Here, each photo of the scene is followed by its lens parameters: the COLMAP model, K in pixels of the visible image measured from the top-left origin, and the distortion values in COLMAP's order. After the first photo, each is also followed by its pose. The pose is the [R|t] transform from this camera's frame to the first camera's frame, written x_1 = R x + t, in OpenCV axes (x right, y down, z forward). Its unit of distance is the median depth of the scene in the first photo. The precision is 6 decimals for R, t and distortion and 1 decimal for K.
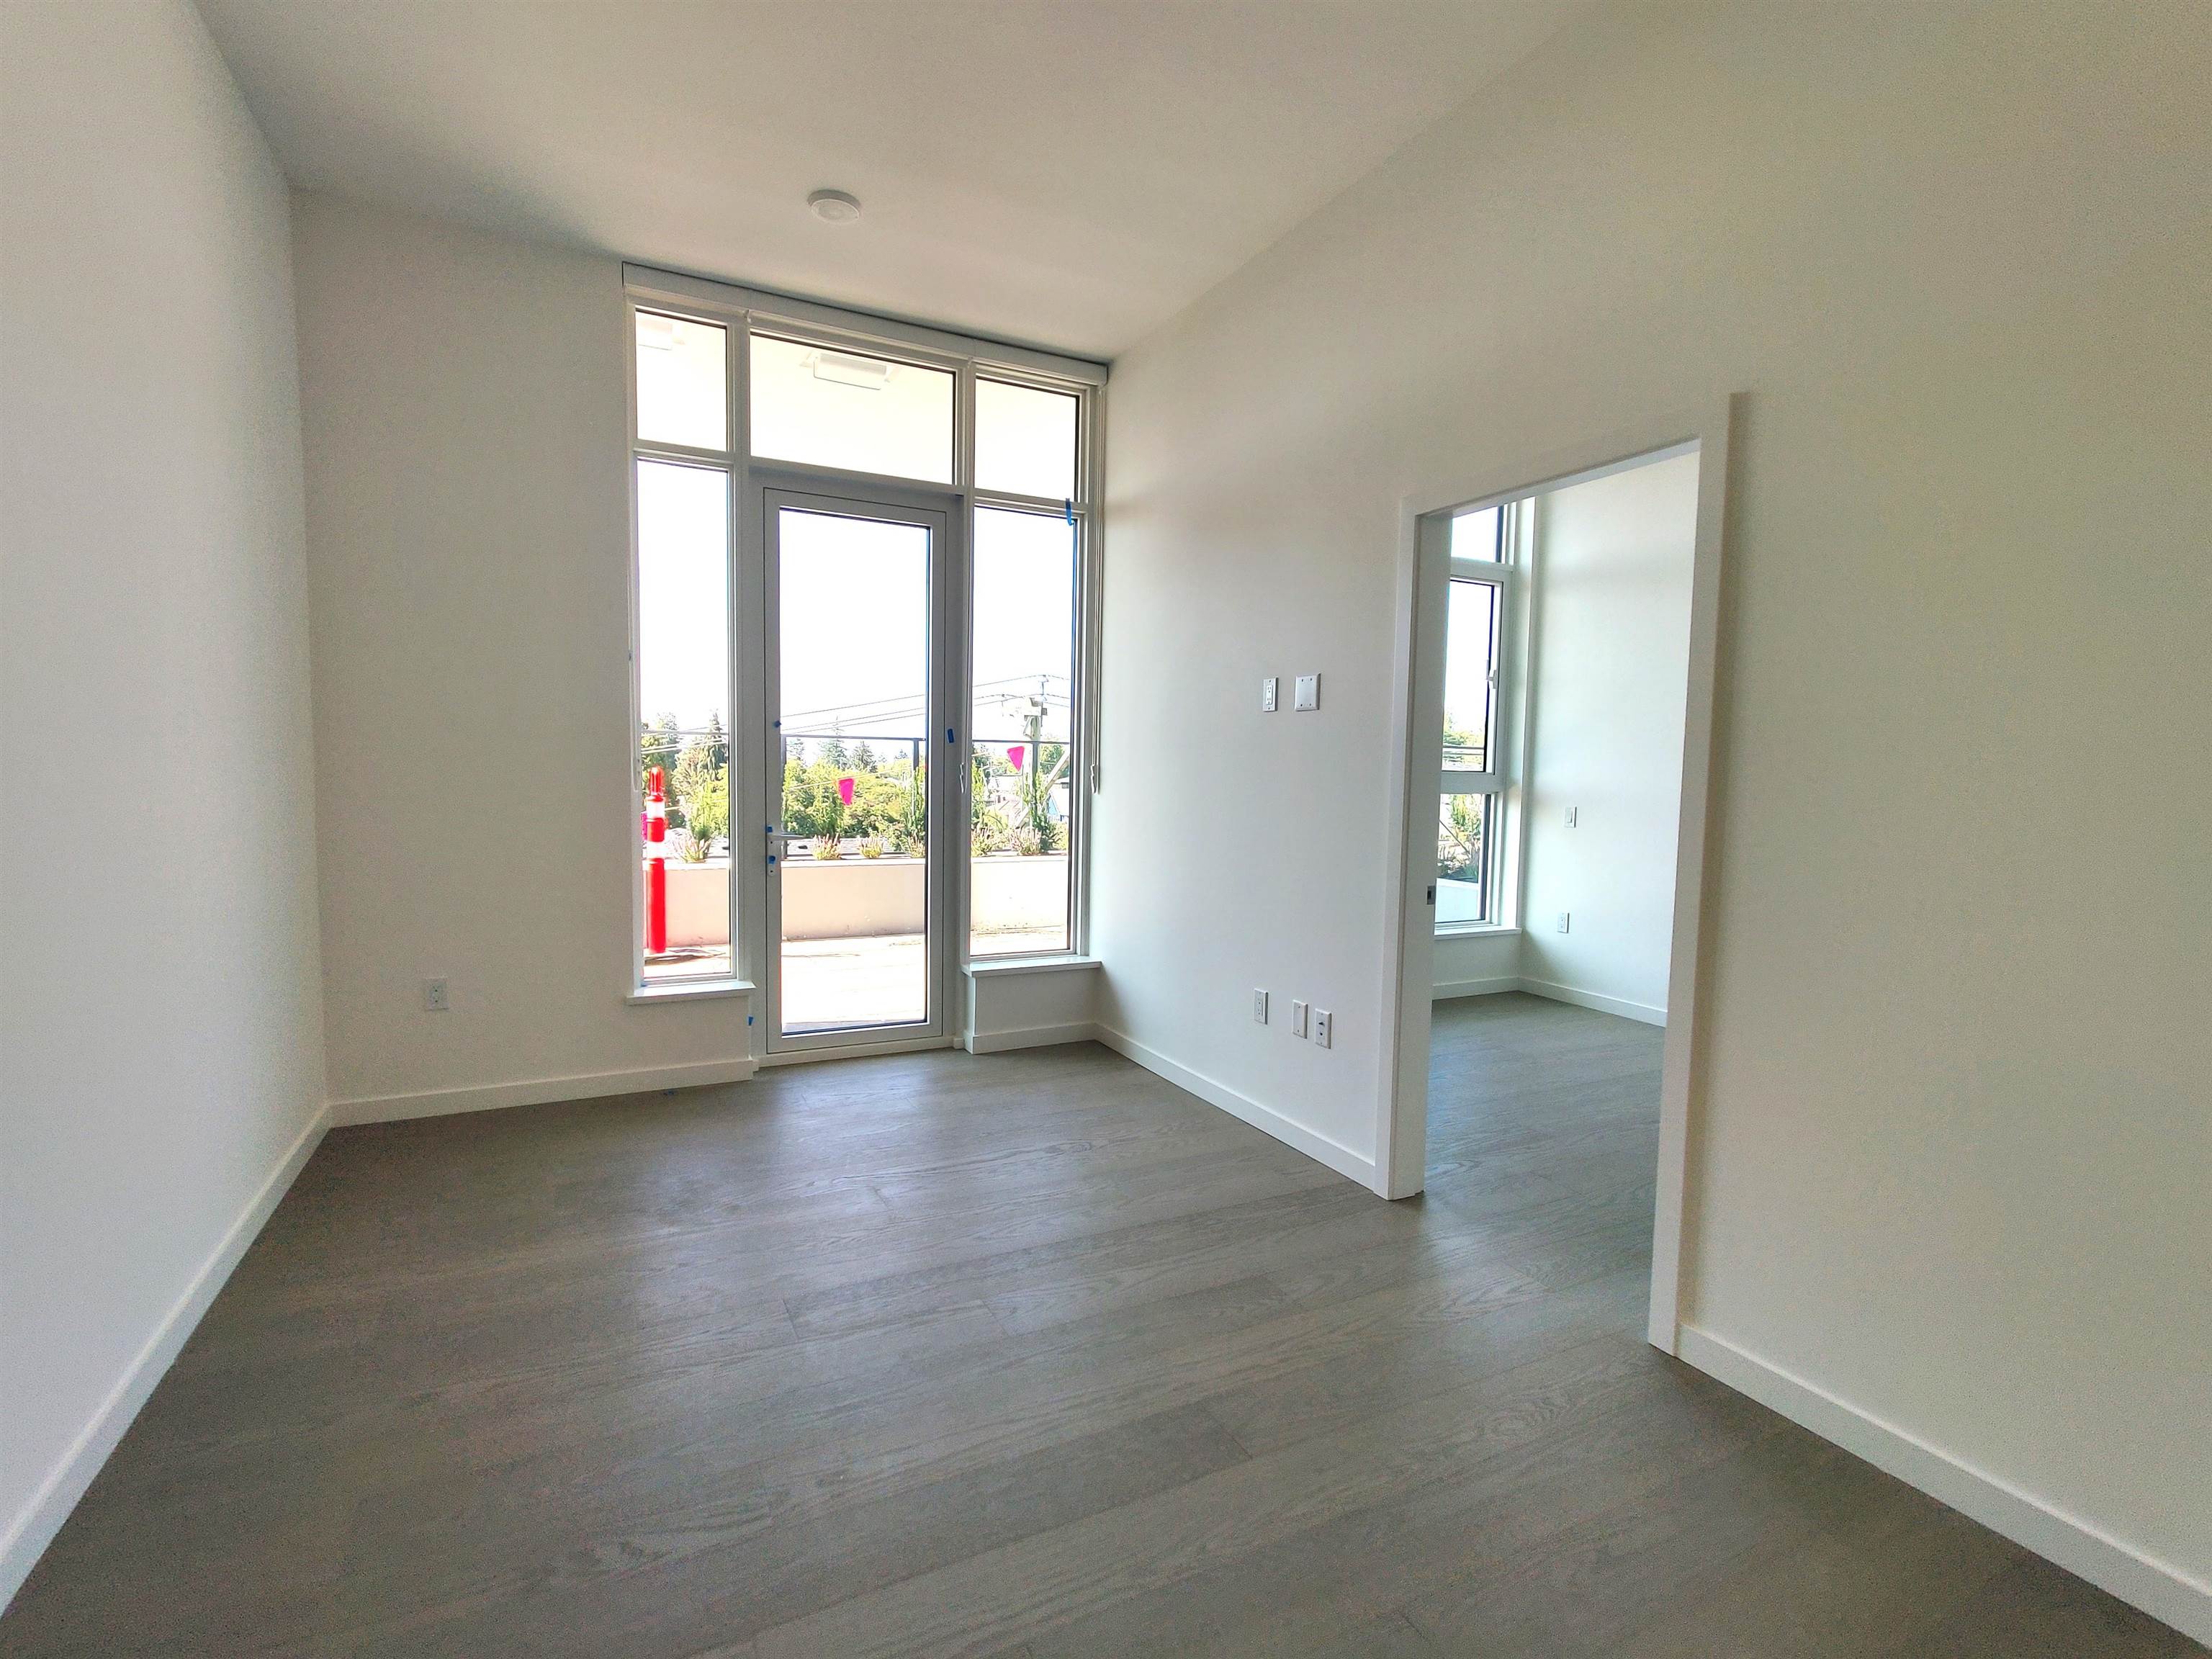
lens RADIAL K [[1031.0, 0, 1101.1], [0, 1031.0, 830.1], [0, 0, 1]] dist [0.003200, 0.002232]
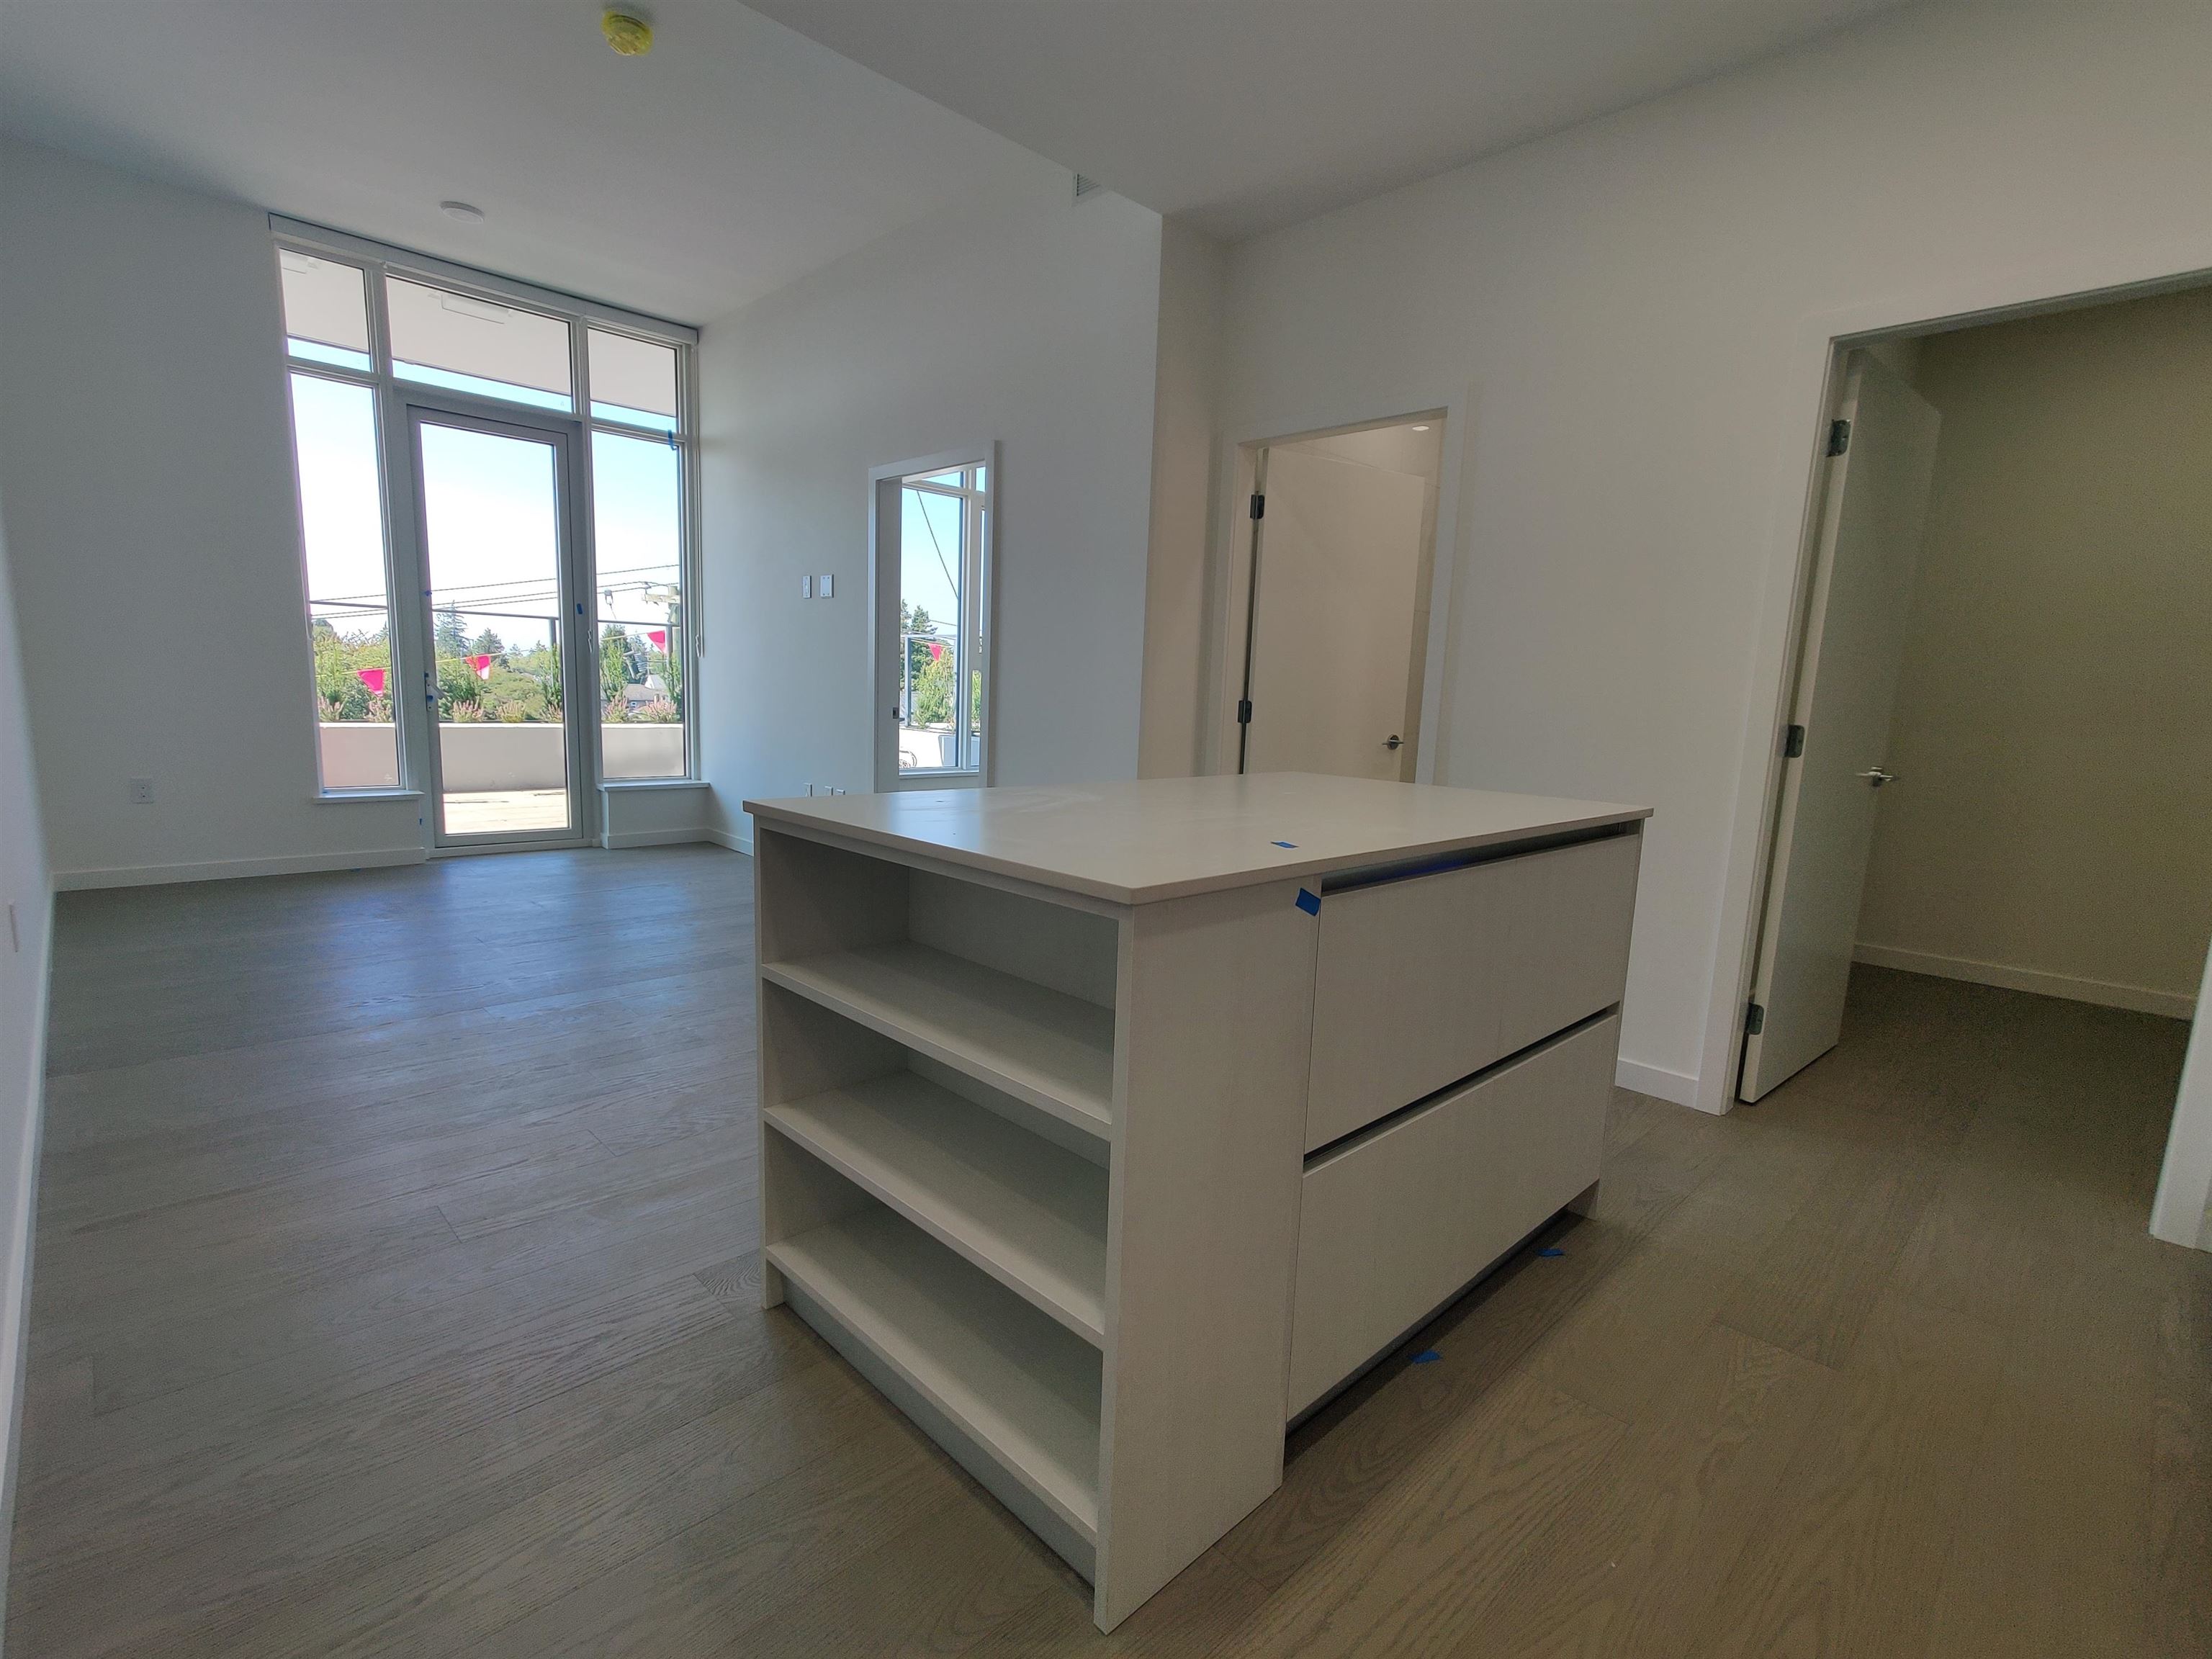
lens RADIAL K [[1031.0, 0, 1112.9], [0, 1031.0, 841.1], [0, 0, 1]] dist [0.003200, 0.002232]
pose [[0.951771, -0.026183, 0.305689, 0.093376], [-0.003789, 0.995273, 0.097045, 0.073242], [-0.306785, -0.093523, 0.947173, -0.492779]]
